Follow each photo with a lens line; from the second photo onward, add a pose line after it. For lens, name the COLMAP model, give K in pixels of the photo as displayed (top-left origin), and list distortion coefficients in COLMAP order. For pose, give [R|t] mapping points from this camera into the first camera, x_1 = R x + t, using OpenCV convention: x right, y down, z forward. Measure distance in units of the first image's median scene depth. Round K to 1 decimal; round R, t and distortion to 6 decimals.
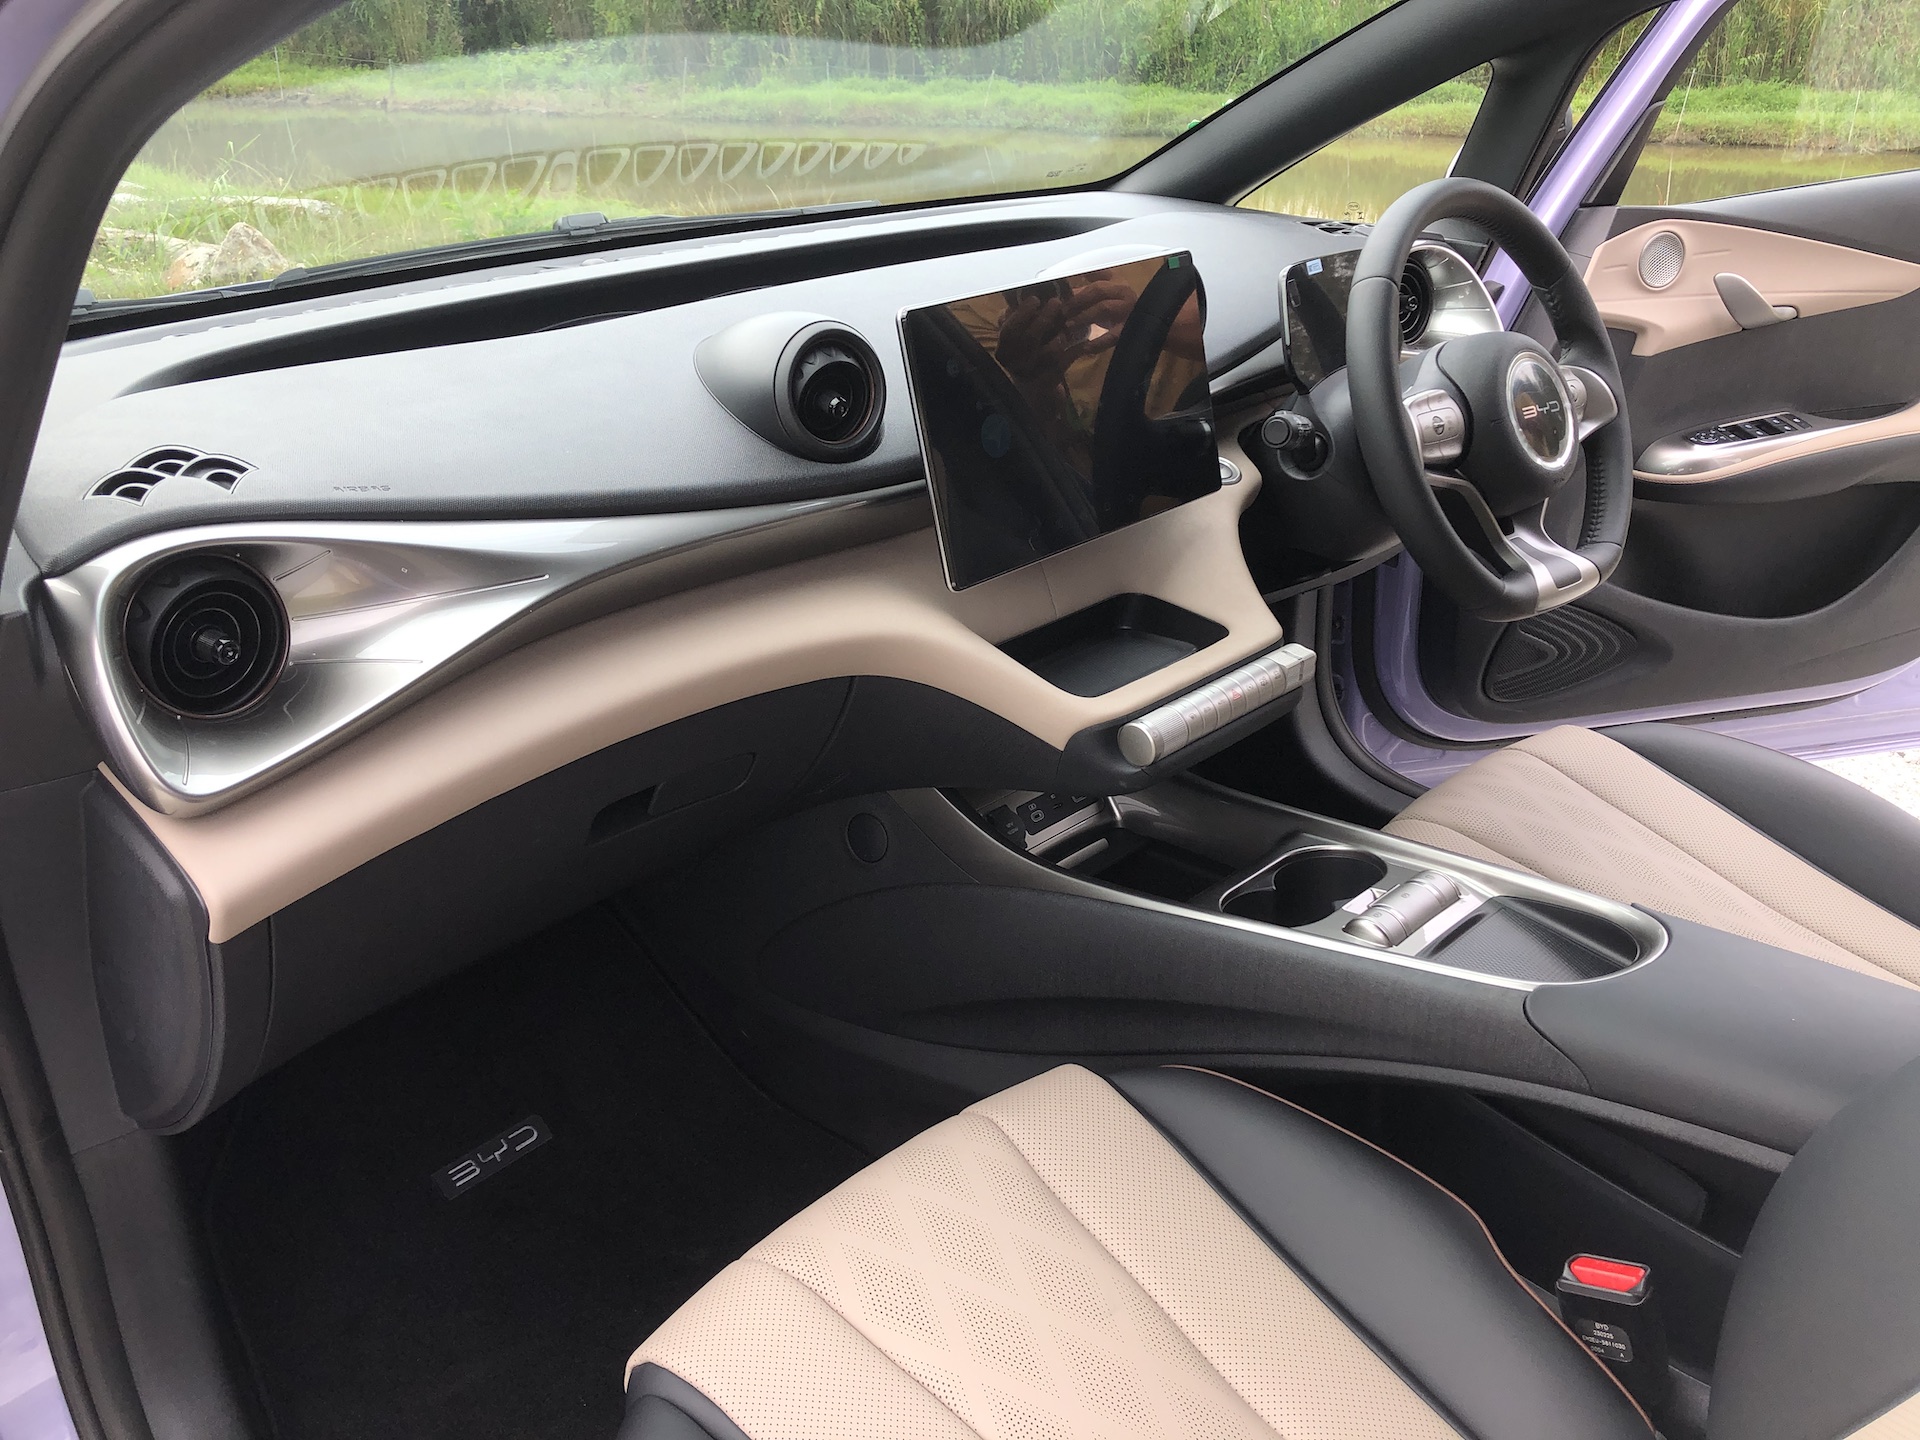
lens RADIAL K [[1553.5, 0, 960.0], [0, 1553.5, 720.0], [0, 0, 1]] dist [0.007714, -0.008529]
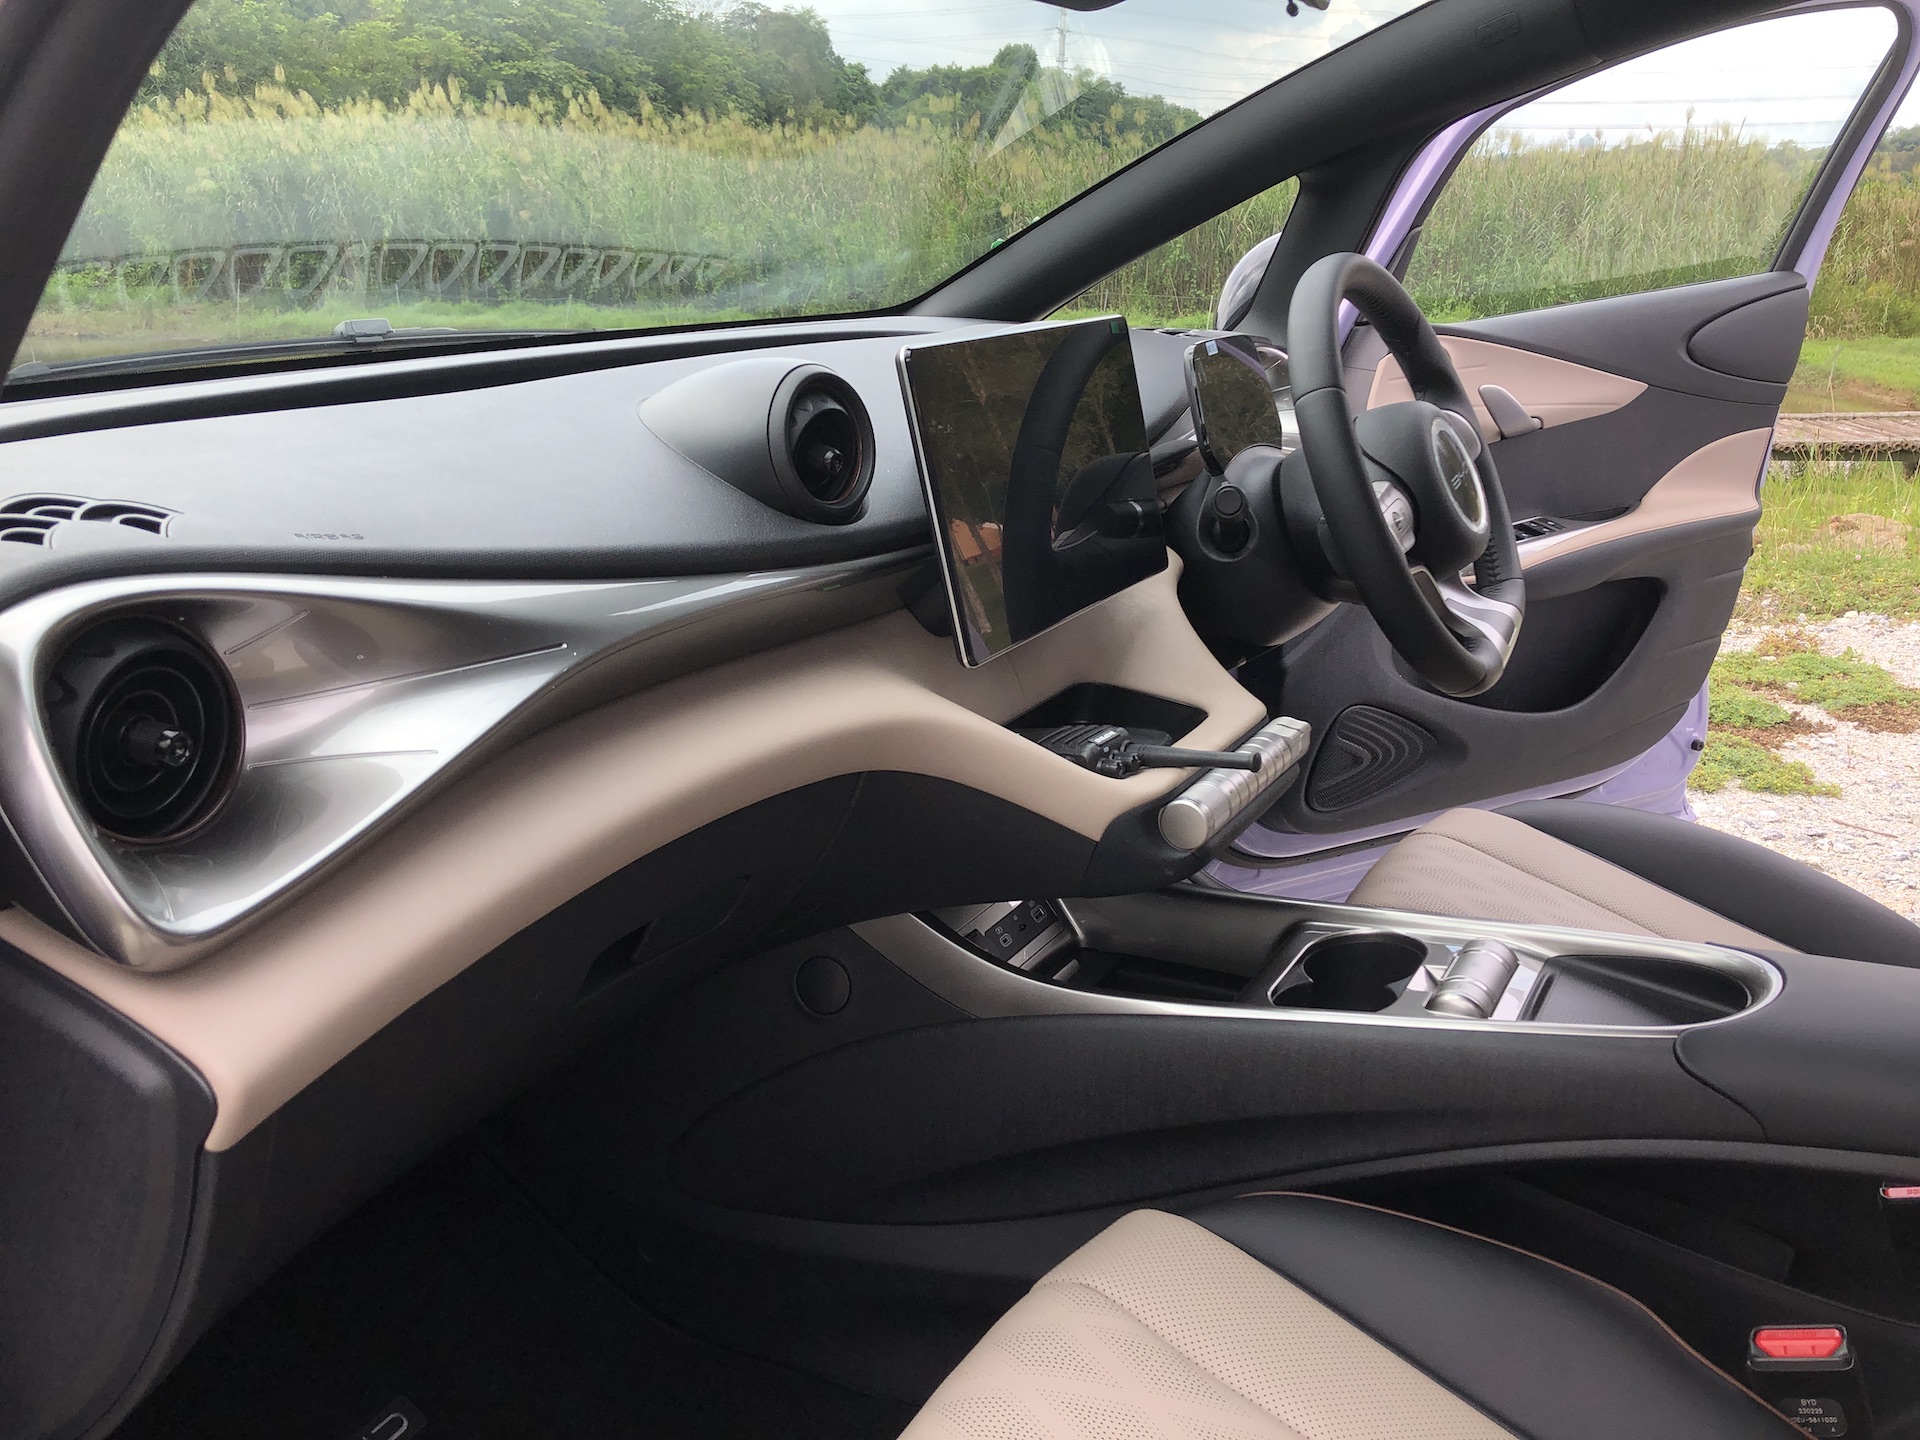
lens RADIAL K [[1553.5, 0, 960.0], [0, 1553.5, 720.0], [0, 0, 1]] dist [0.007714, -0.008529]
pose [[0.965358, -0.065172, 0.252659, -0.233327], [0.097994, 0.987978, -0.119572, 0.050161], [-0.241828, 0.140189, 0.960139, 0.169508]]
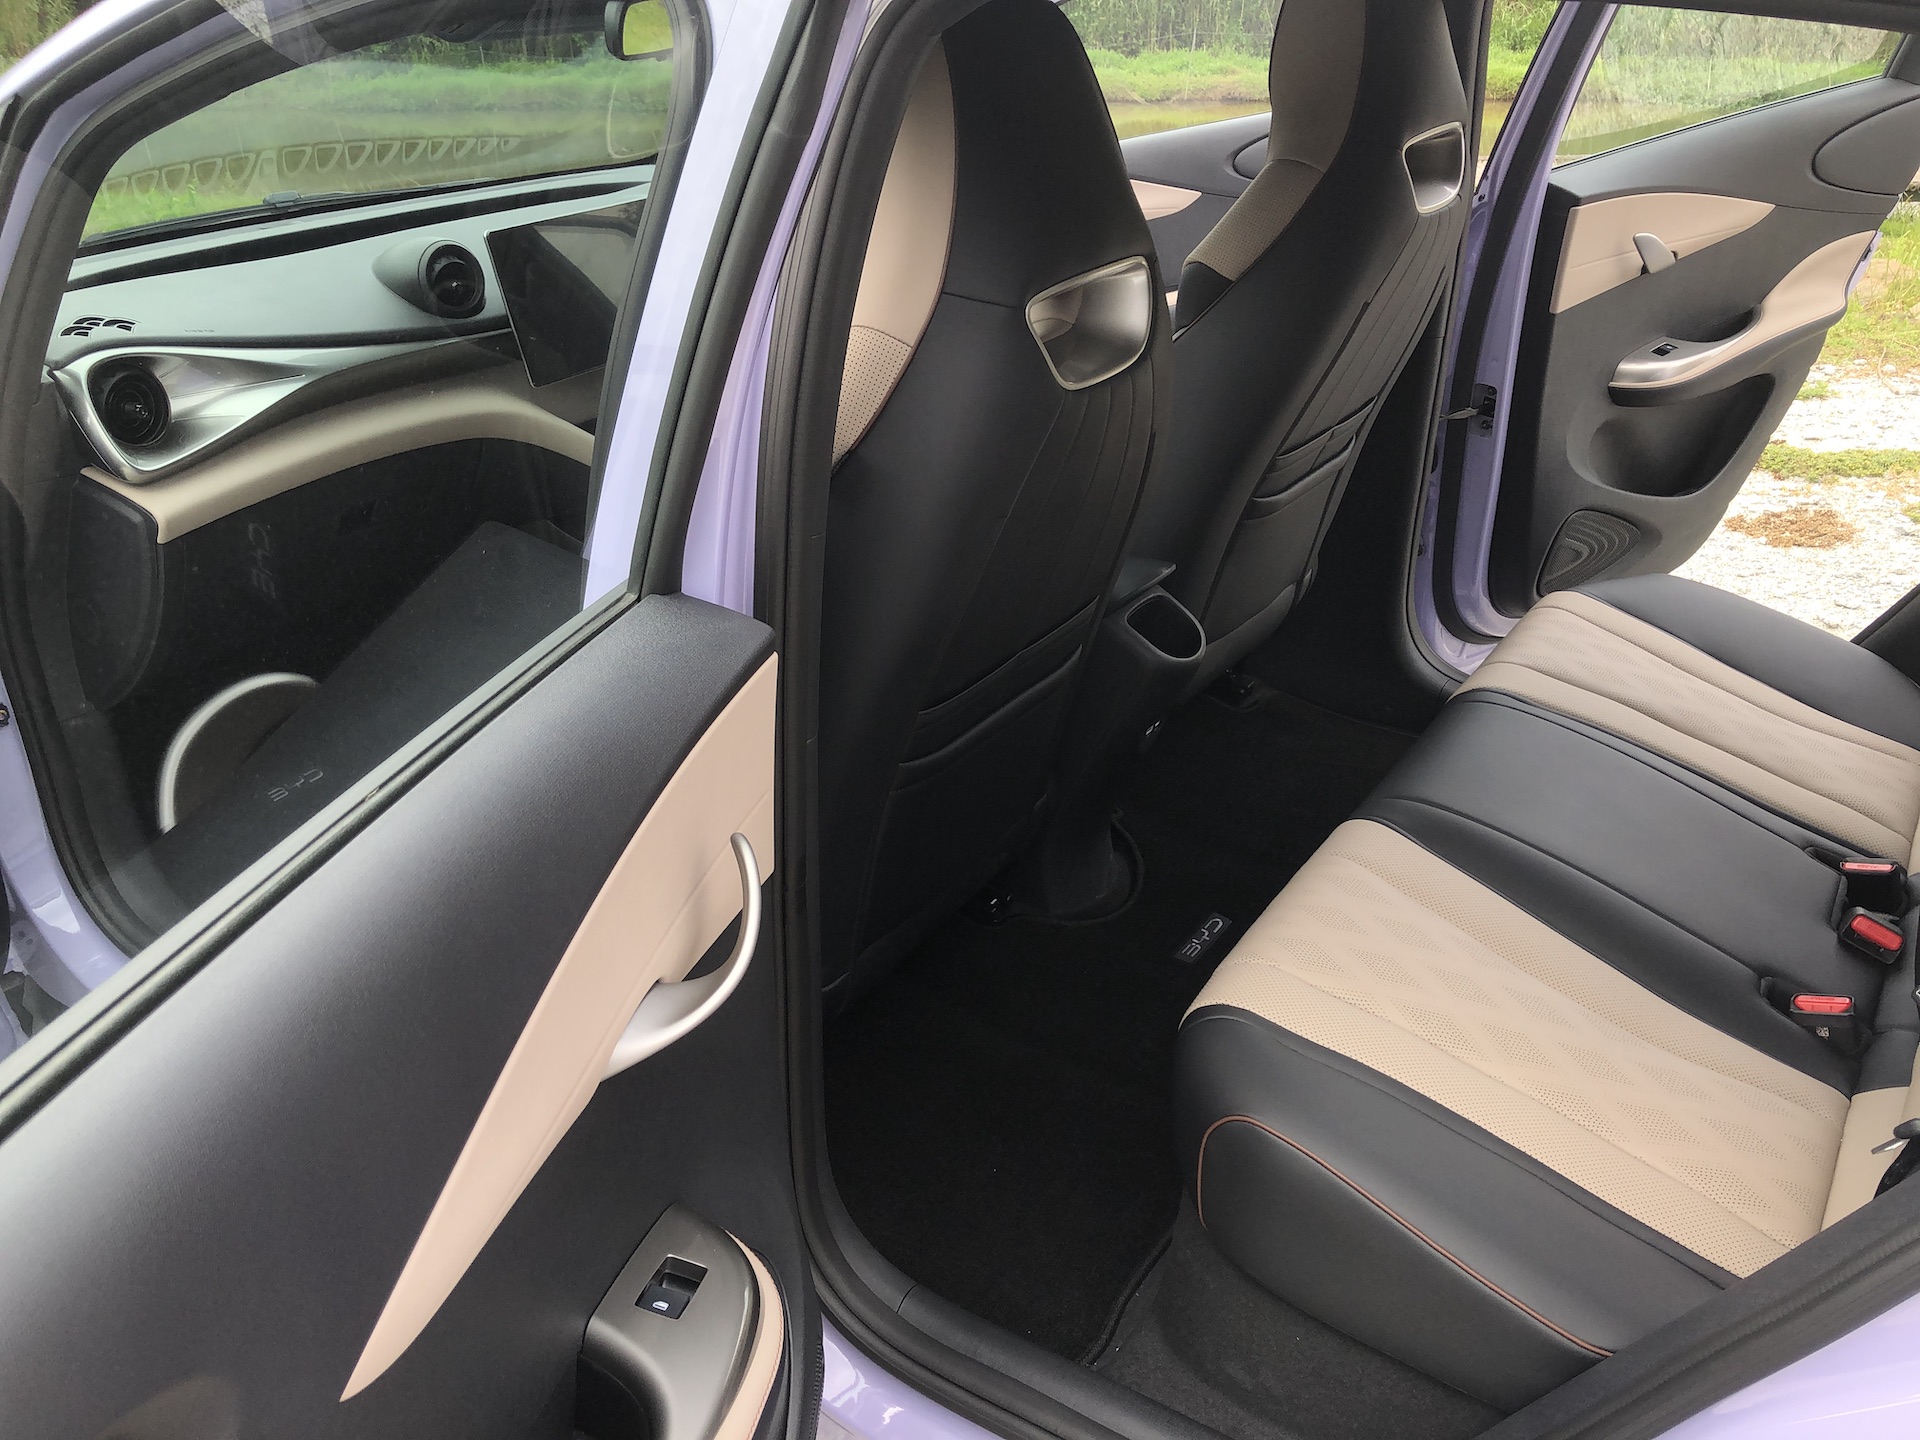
lens RADIAL K [[1551.7, 0, 955.8], [0, 1551.7, 740.7], [0, 0, 1]] dist [0.010879, 0.003956]
pose [[0.981426, -0.101848, 0.162575, 0.143486], [0.097684, 0.994656, 0.033421, 0.318125], [-0.165110, -0.016919, 0.986130, -0.888948]]
